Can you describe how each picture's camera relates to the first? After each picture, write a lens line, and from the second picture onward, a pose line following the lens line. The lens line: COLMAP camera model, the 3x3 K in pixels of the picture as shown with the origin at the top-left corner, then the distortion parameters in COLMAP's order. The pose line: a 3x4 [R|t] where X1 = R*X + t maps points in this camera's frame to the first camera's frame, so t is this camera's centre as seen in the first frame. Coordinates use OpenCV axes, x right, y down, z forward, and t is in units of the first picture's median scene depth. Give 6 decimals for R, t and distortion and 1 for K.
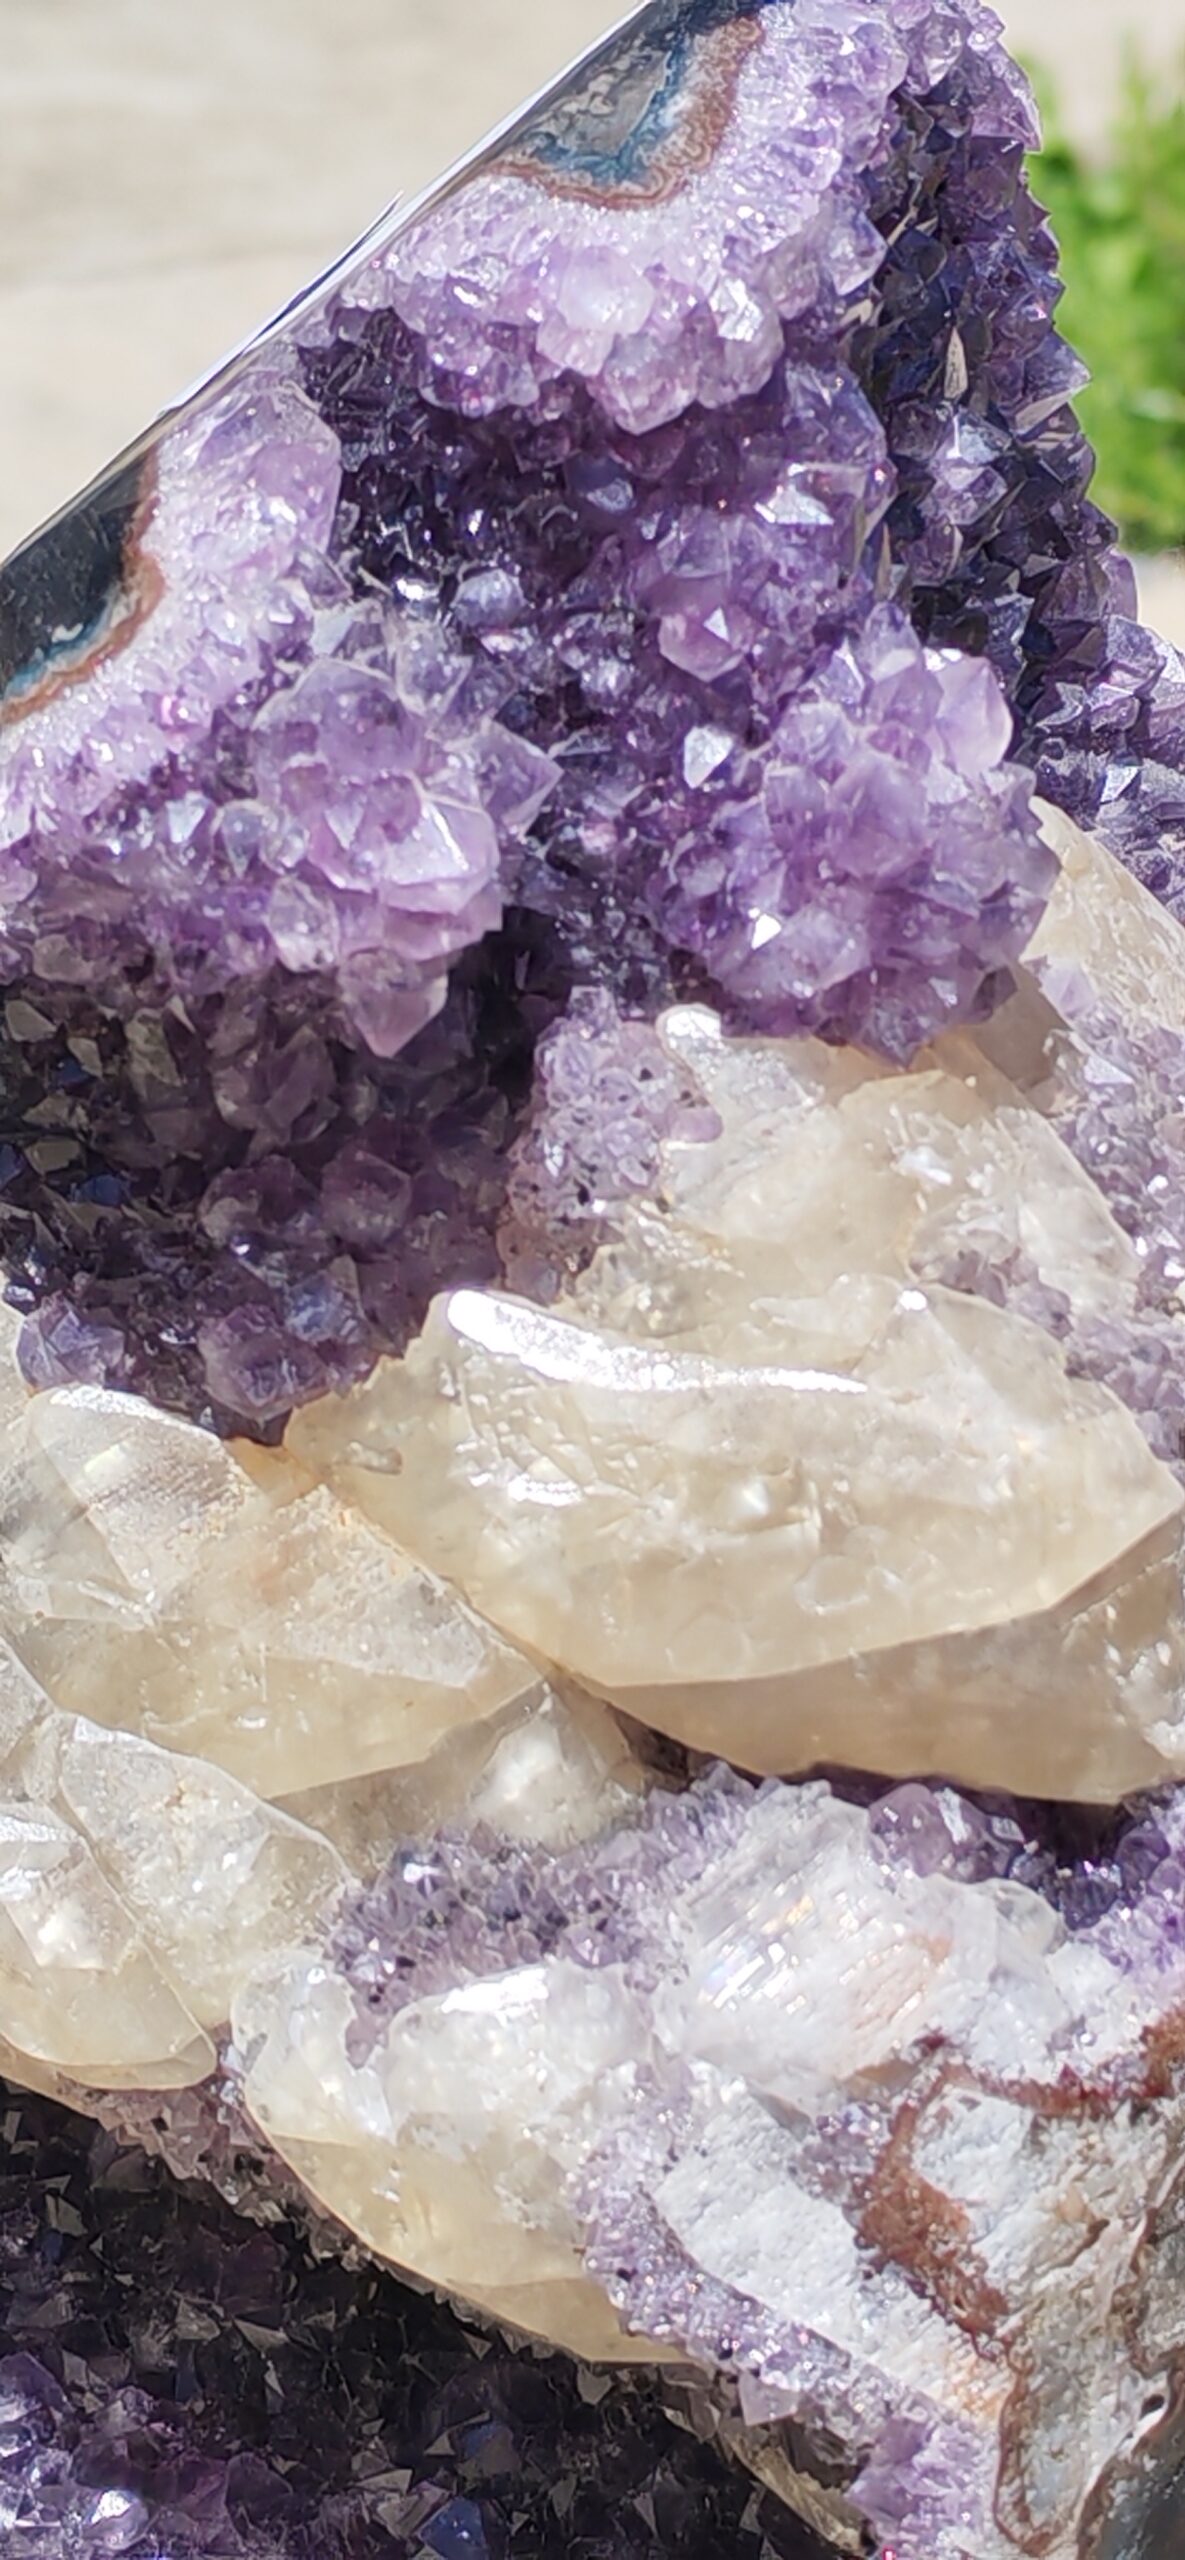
lens RADIAL K [[5533.3, 0, 726.0], [0, 5533.3, 1173.3], [0, 0, 1]] dist [0.089824, 0.000000]
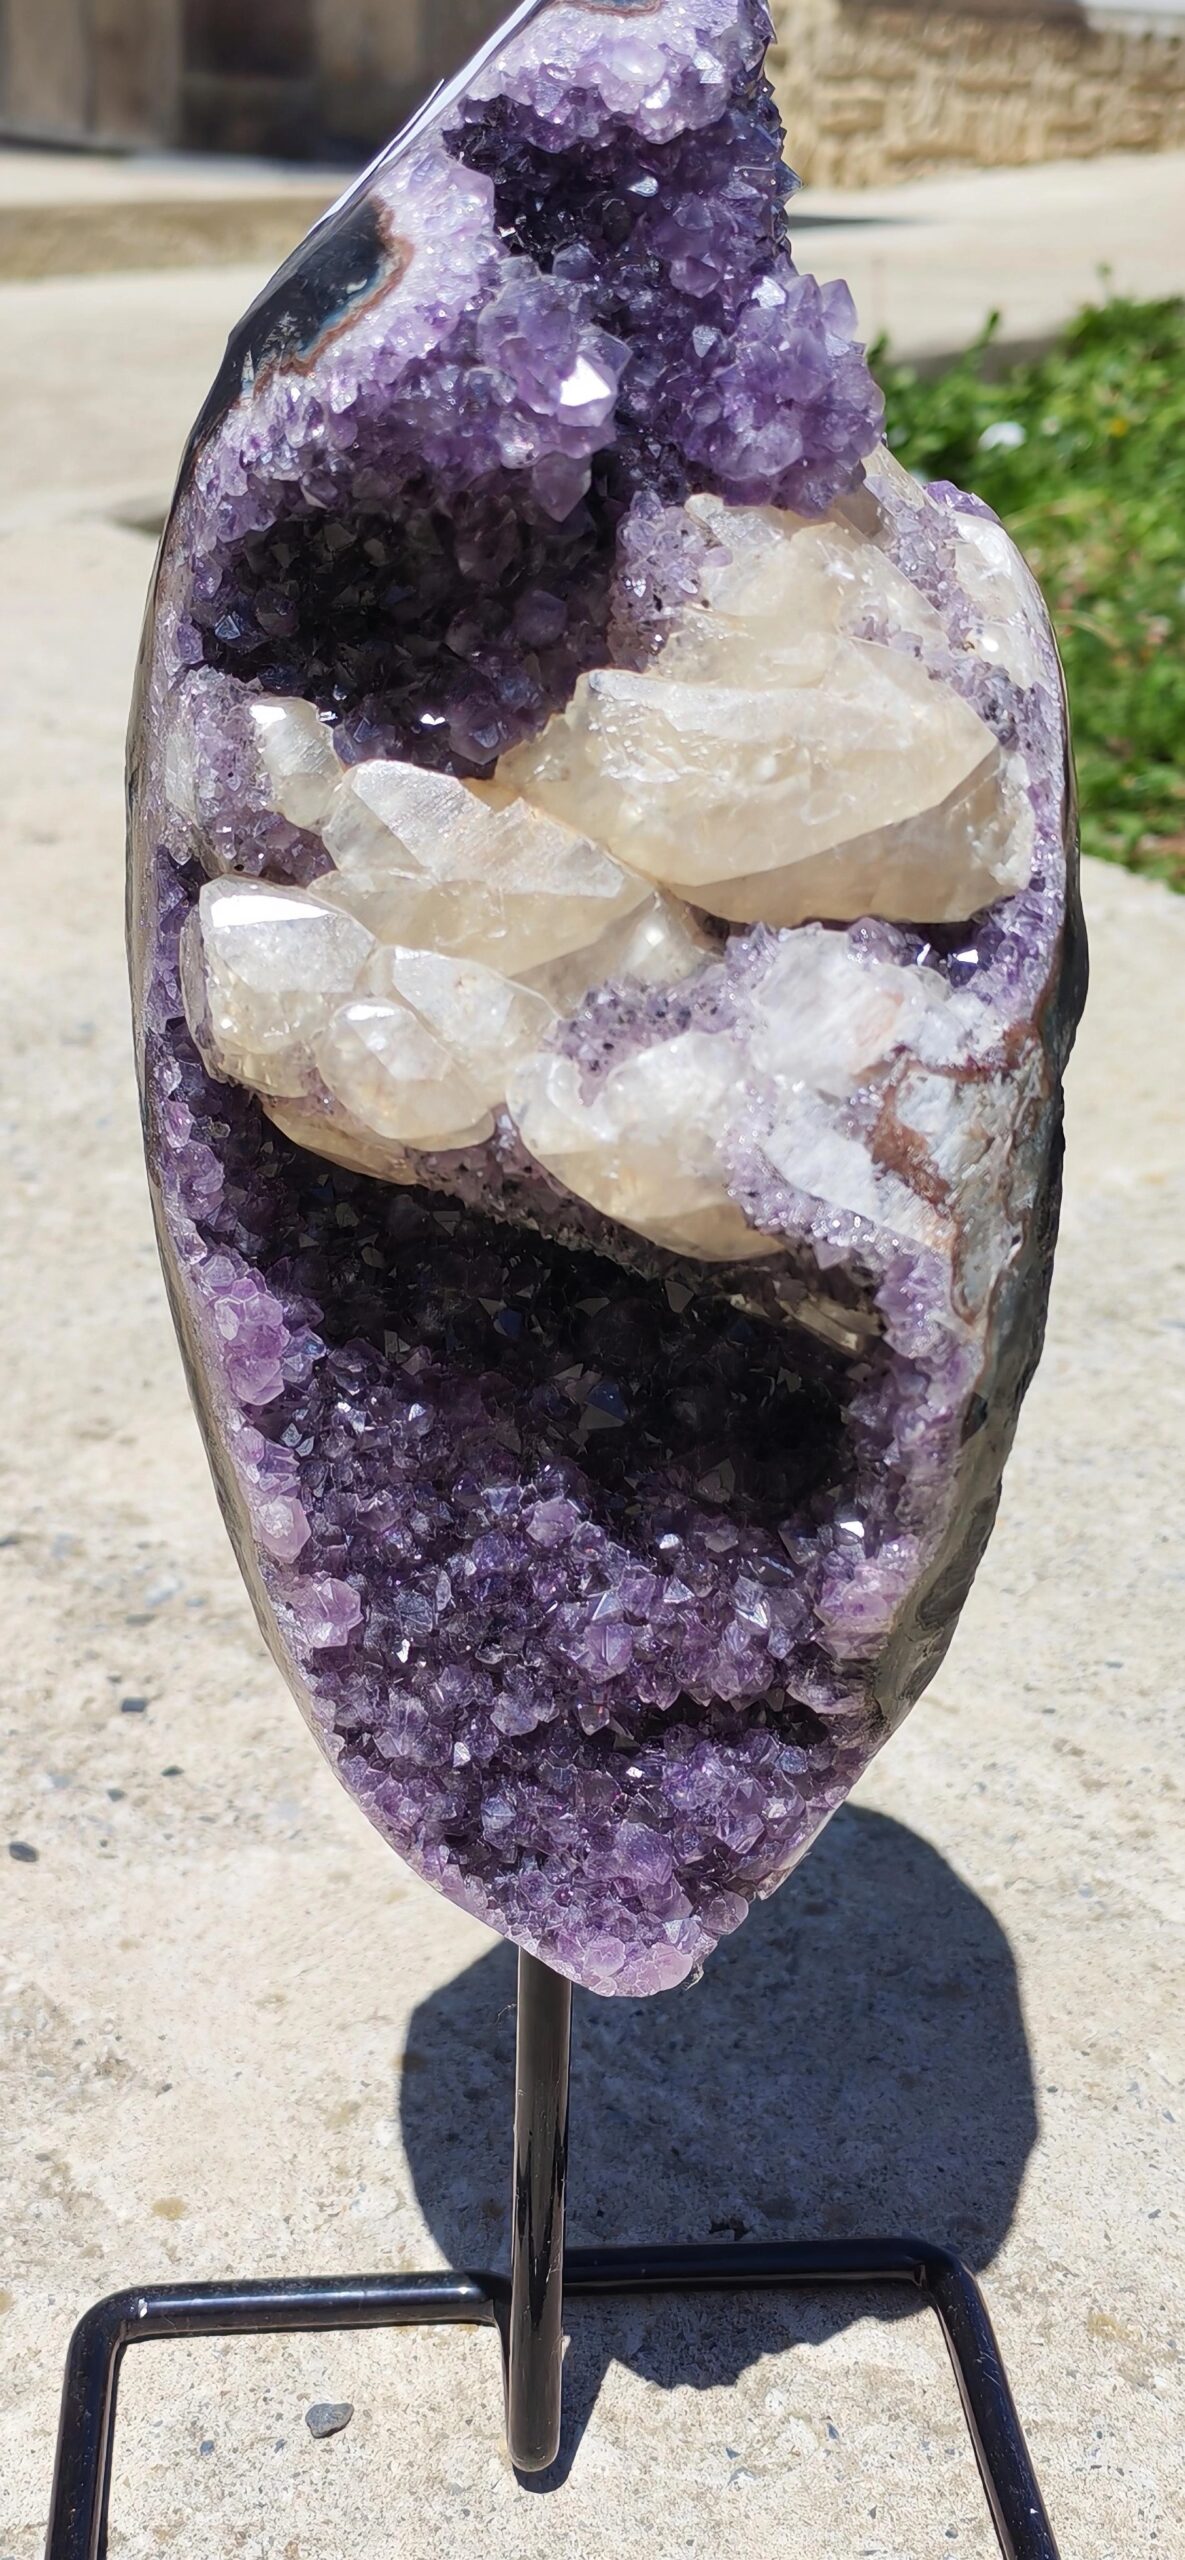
lens RADIAL K [[2777.7, 0, 543.4], [0, 2777.7, 1277.5], [0, 0, 1]] dist [0.038567, 0.000000]
pose [[0.981788, -0.131579, 0.137035, -0.214809], [0.120621, 0.989015, 0.085444, 0.137942], [-0.146772, -0.067359, 0.986874, 0.099884]]
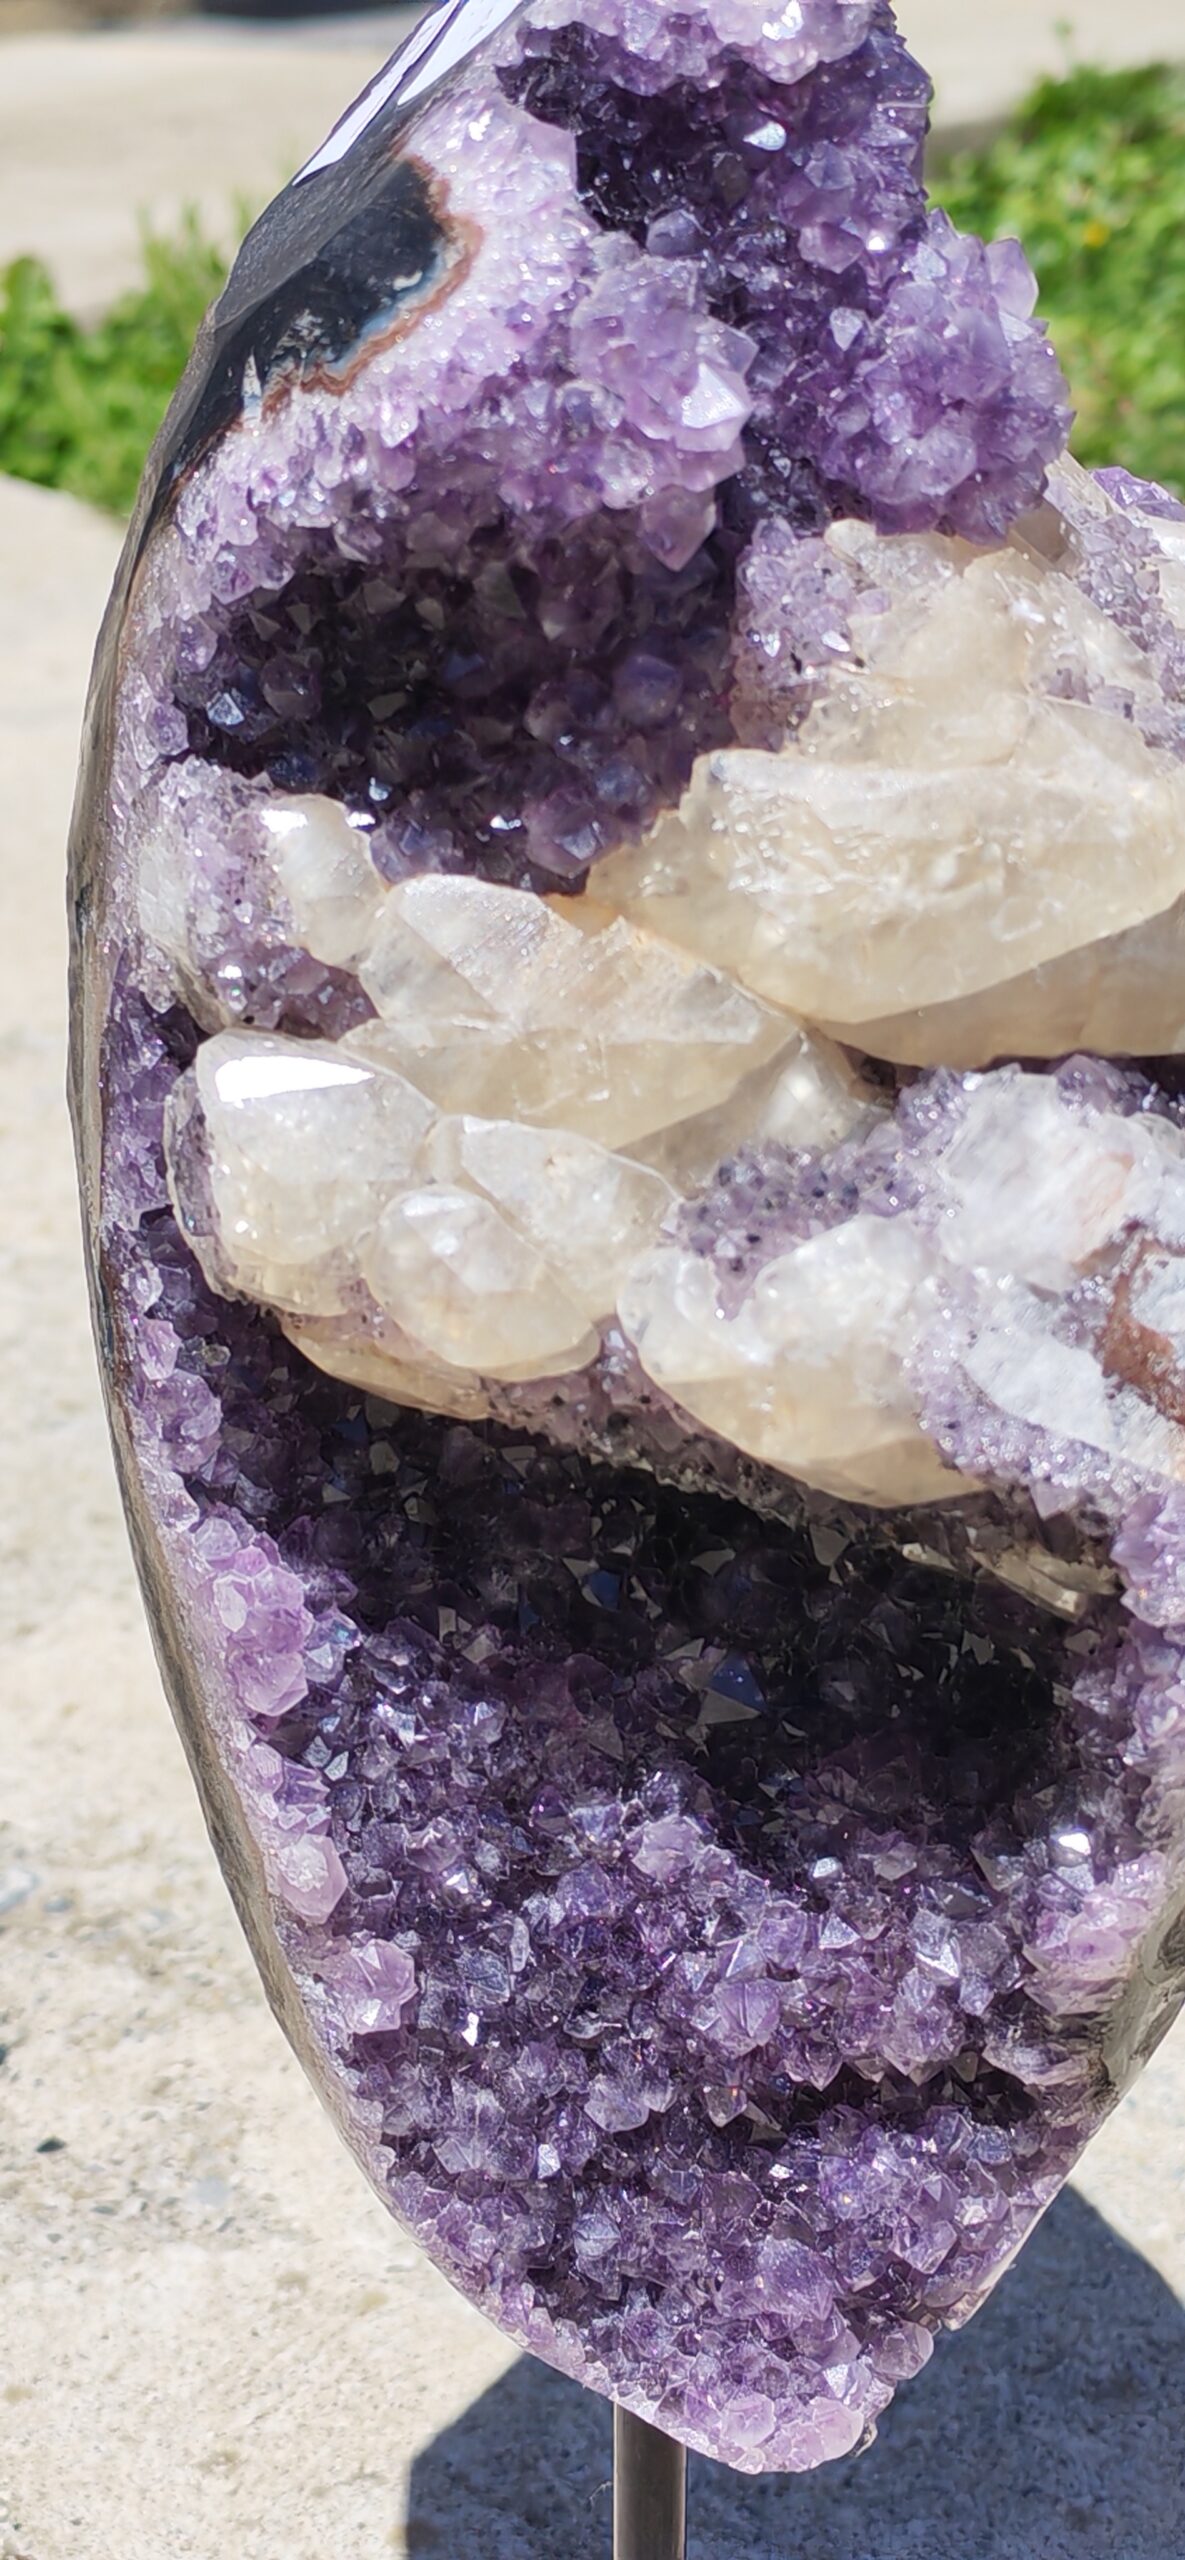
lens RADIAL K [[3705.6, 0, 571.0], [0, 3705.6, 1210.1], [0, 0, 1]] dist [0.050815, 0.000000]
pose [[0.965051, -0.168134, 0.201014, -0.288125], [0.159722, 0.985487, 0.057476, 0.075209], [-0.207761, -0.023361, 0.977901, 0.106725]]
